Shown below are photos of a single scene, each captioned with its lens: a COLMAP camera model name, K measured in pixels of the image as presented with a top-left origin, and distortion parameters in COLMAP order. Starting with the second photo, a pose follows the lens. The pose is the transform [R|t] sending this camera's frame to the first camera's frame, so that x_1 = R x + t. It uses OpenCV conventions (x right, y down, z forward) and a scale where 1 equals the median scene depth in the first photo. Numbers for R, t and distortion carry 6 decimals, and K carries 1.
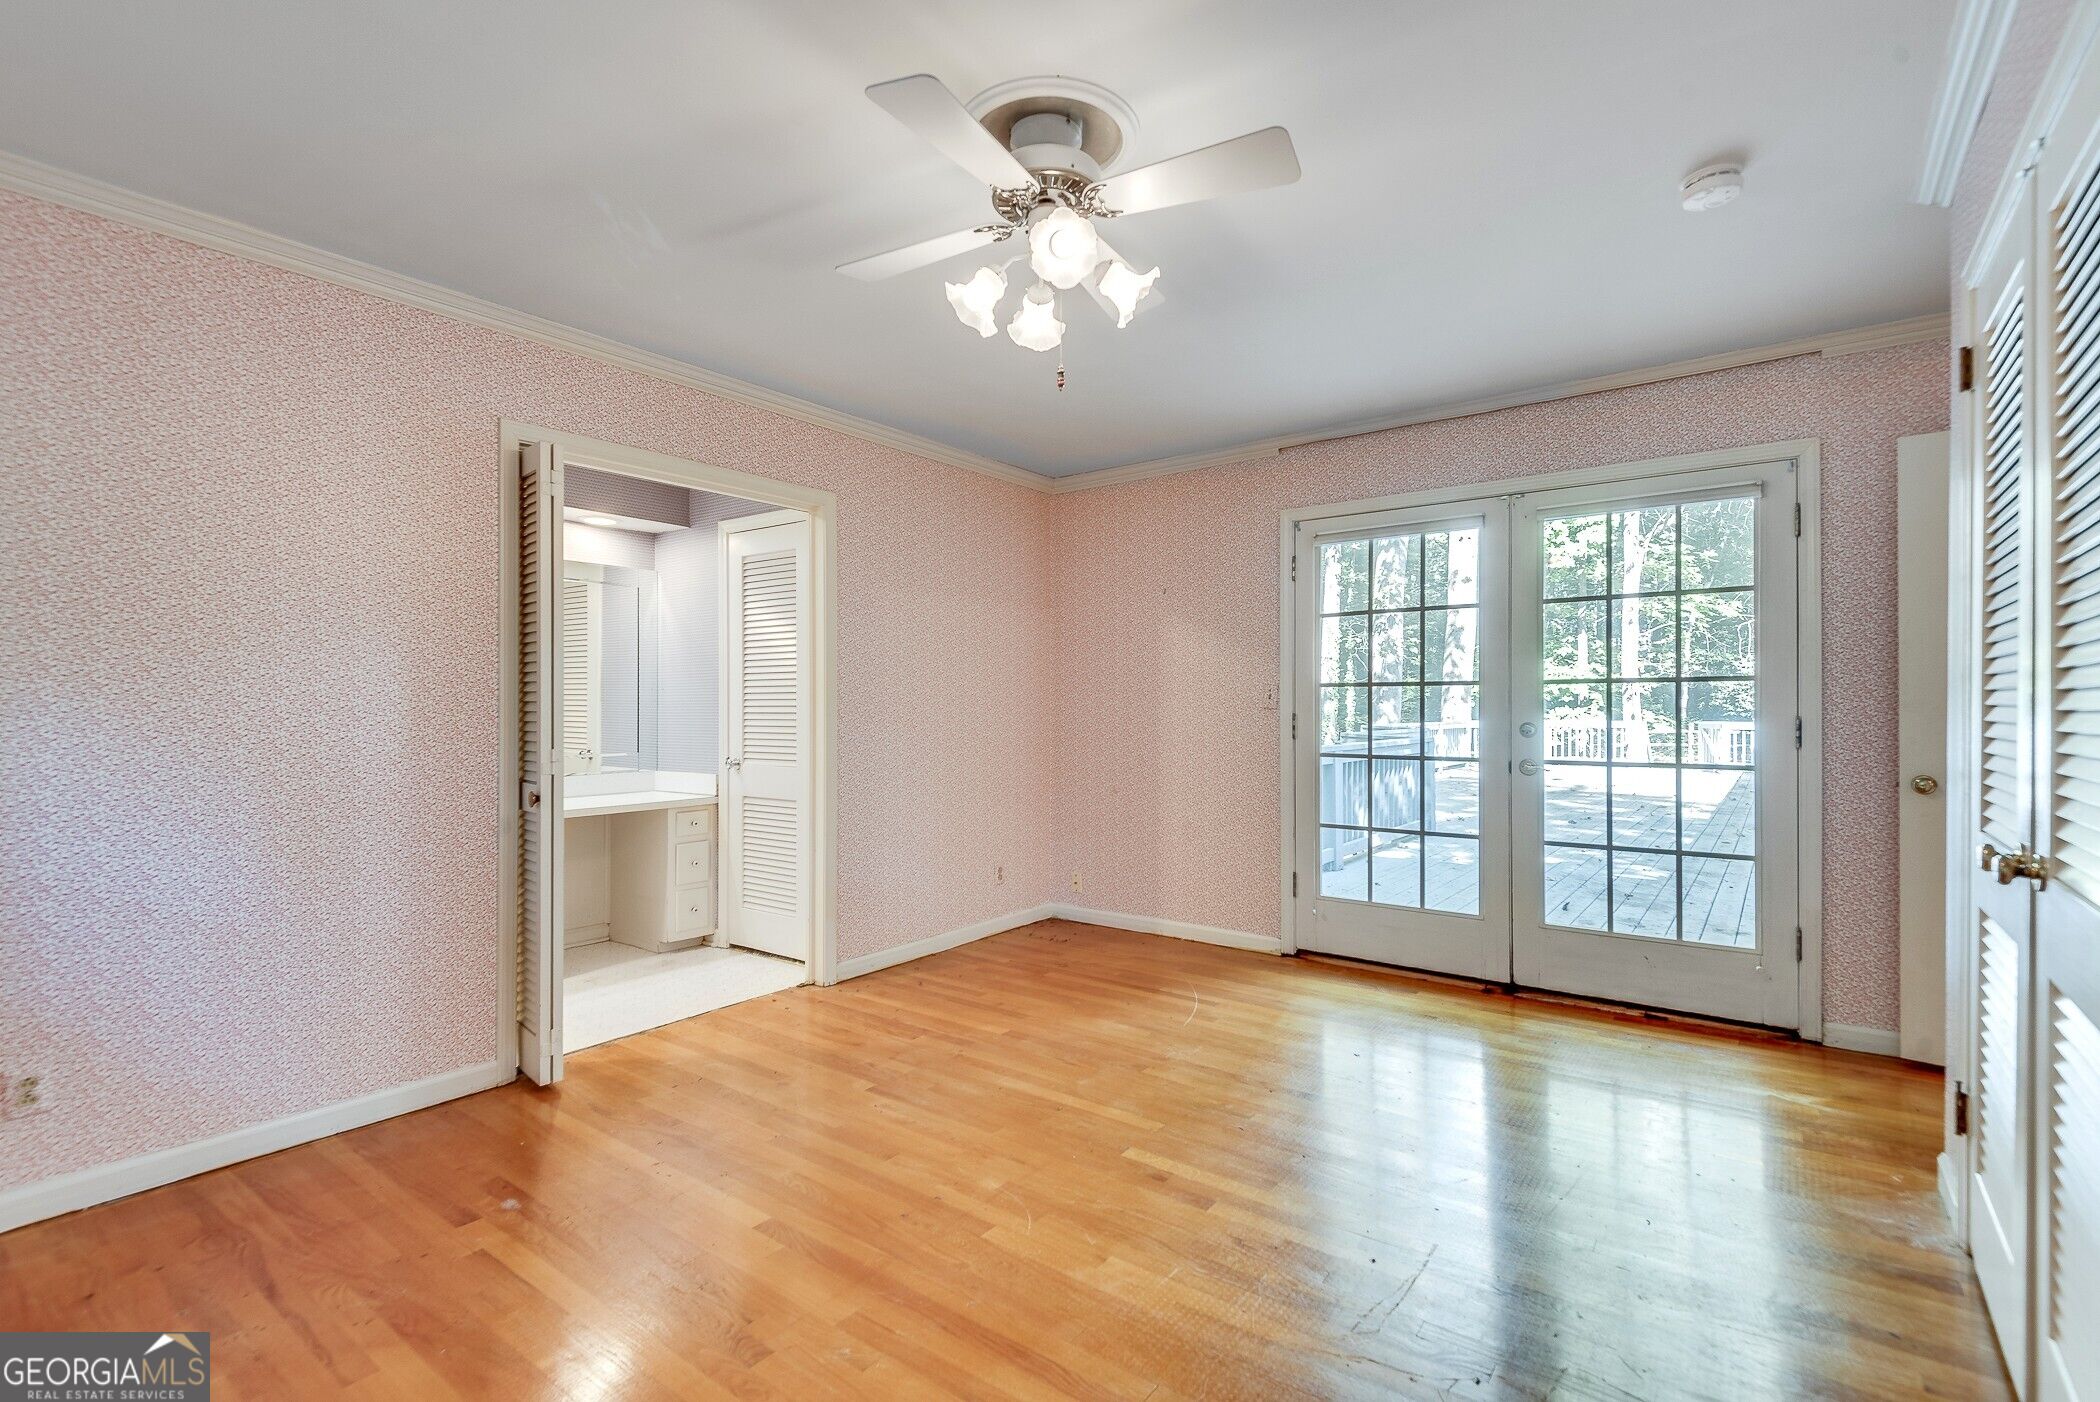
lens RADIAL K [[965.3, 0, 1053.1], [0, 965.3, 707.7], [0, 0, 1]] dist [0.028239, -0.000494]
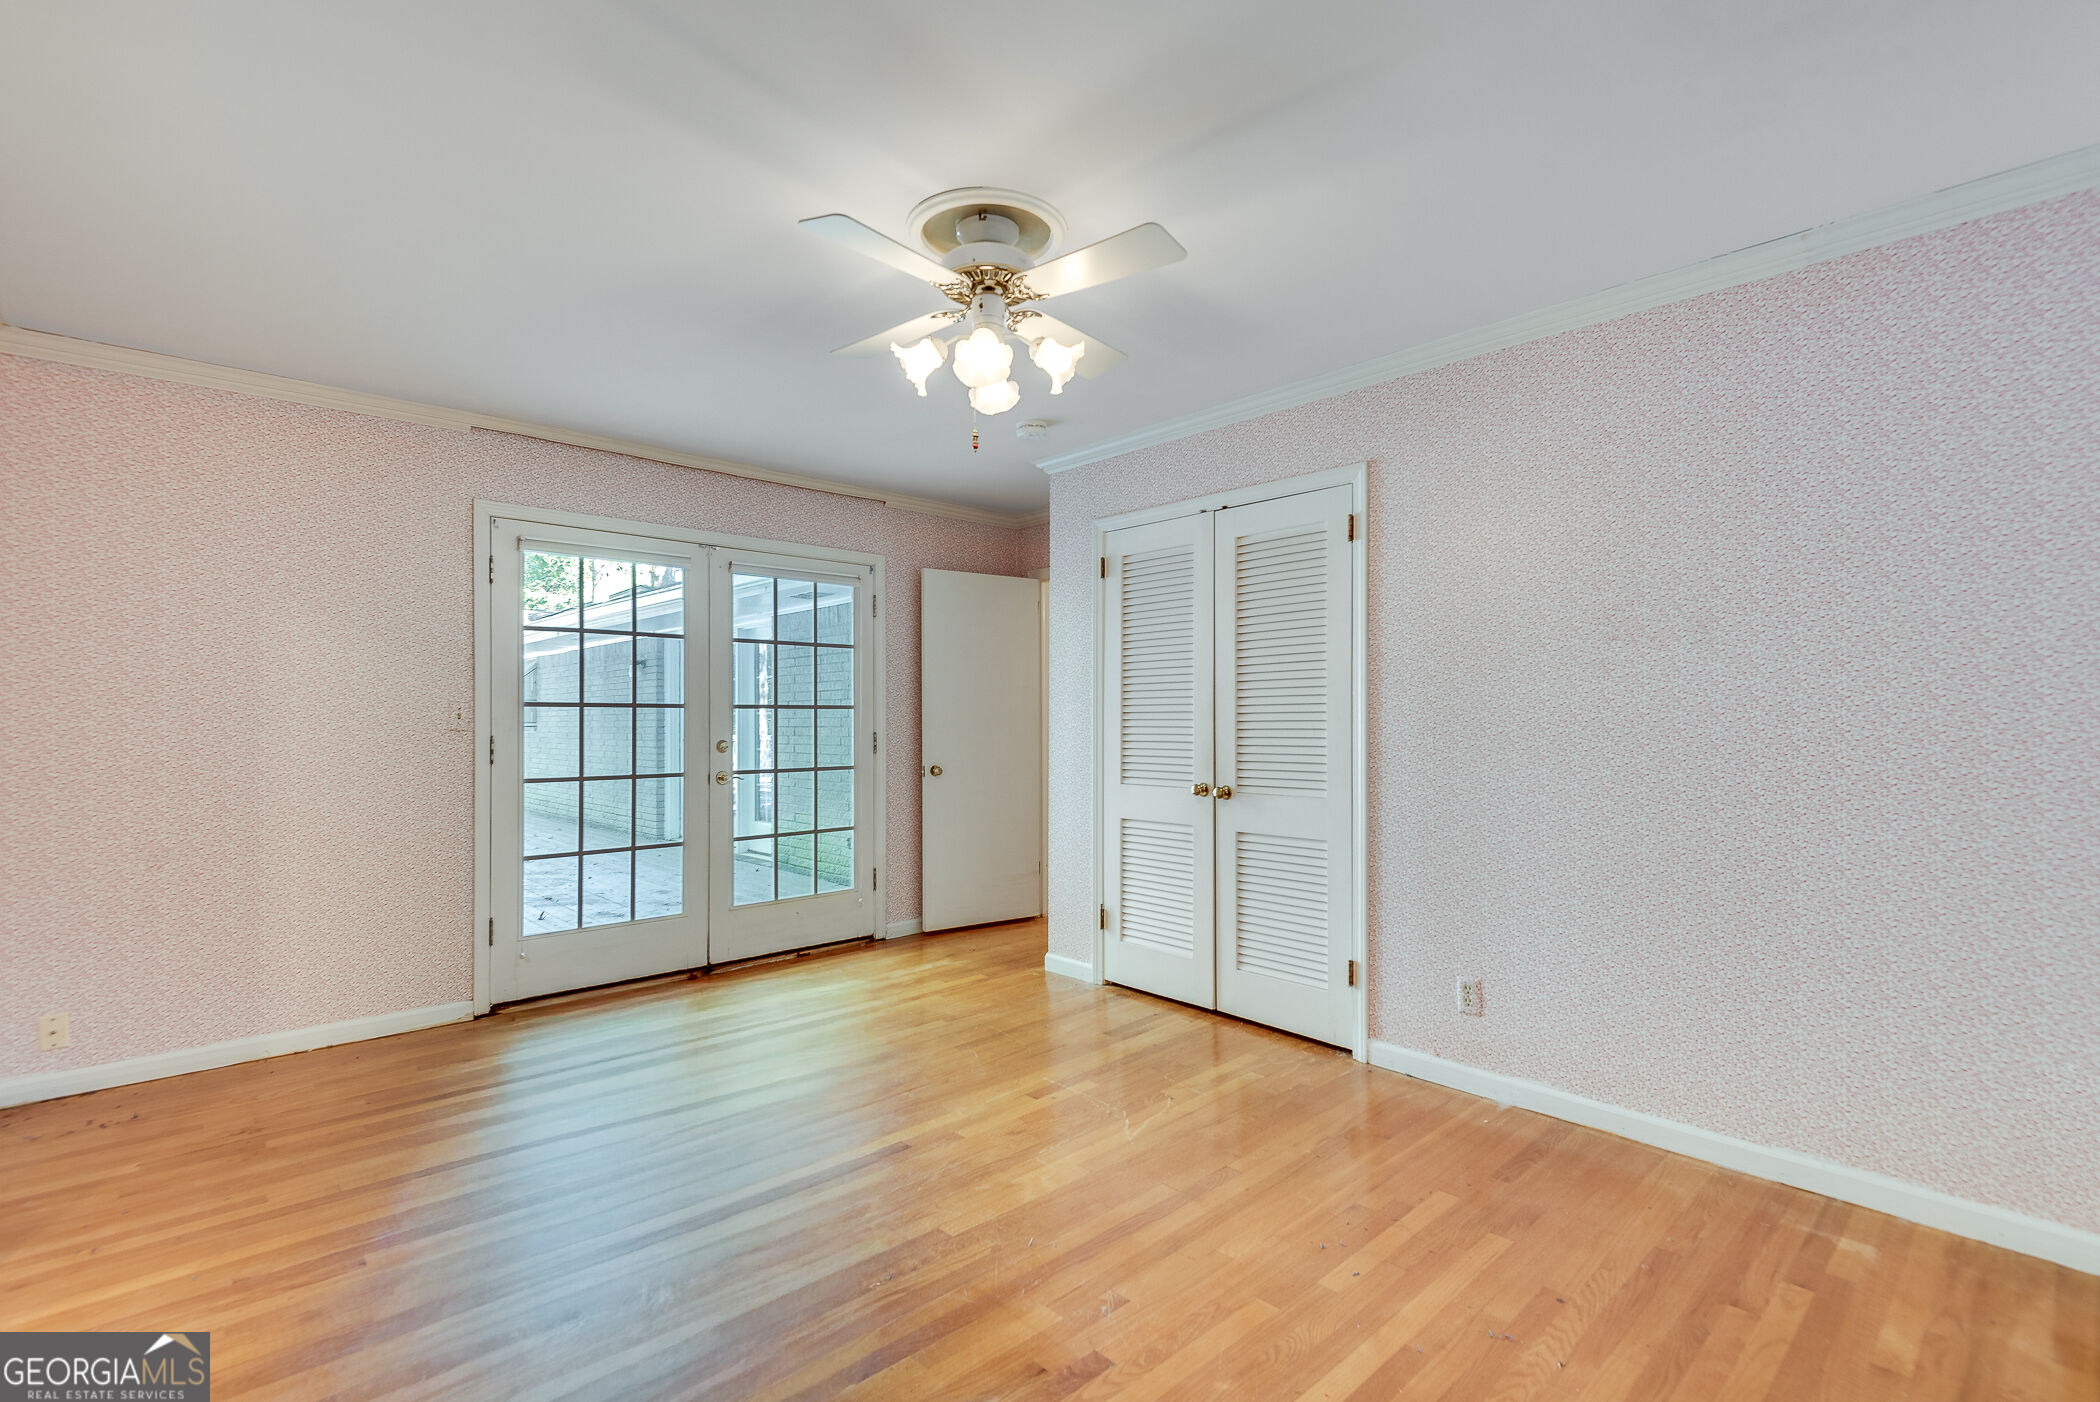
lens RADIAL K [[1023.1, 0, 1013.4], [0, 1023.1, 700.5], [0, 0, 1]] dist [0.051037, -0.031013]
pose [[0.159539, 0.021518, 0.986957, -0.673424], [0.003800, 0.999742, -0.022411, -0.002550], [-0.987184, 0.007326, 0.159416, 0.434598]]
